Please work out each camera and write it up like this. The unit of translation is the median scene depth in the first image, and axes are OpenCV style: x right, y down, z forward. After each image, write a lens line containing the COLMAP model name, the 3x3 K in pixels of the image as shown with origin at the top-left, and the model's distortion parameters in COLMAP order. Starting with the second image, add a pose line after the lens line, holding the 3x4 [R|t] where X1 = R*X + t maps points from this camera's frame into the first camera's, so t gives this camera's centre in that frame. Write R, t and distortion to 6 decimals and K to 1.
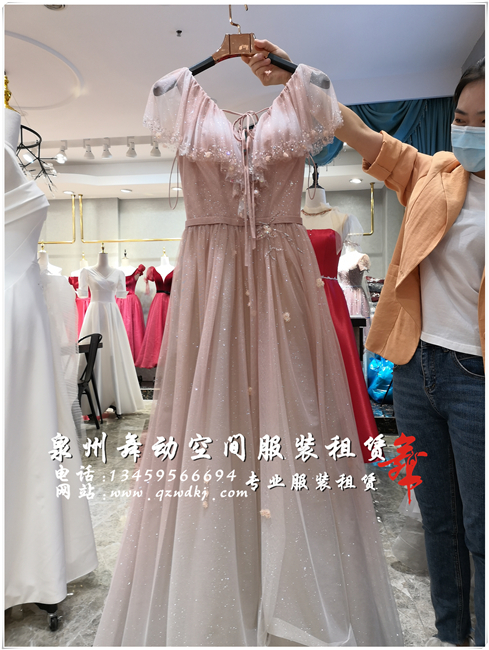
lens RADIAL K [[495.2, 0, 244.5], [0, 495.2, 325.0], [0, 0, 1]] dist [0.049803, -0.001394]
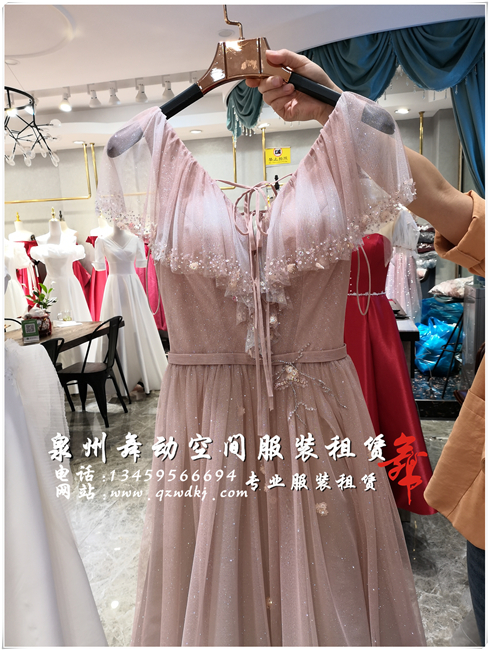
lens RADIAL K [[483.1, 0, 244.5], [0, 483.1, 325.0], [0, 0, 1]] dist [0.037355, -0.047646]
pose [[0.996705, -0.016809, -0.079351, 0.034743], [0.031714, 0.981173, 0.190510, -0.364034], [0.074655, -0.192399, 0.978473, 0.374961]]
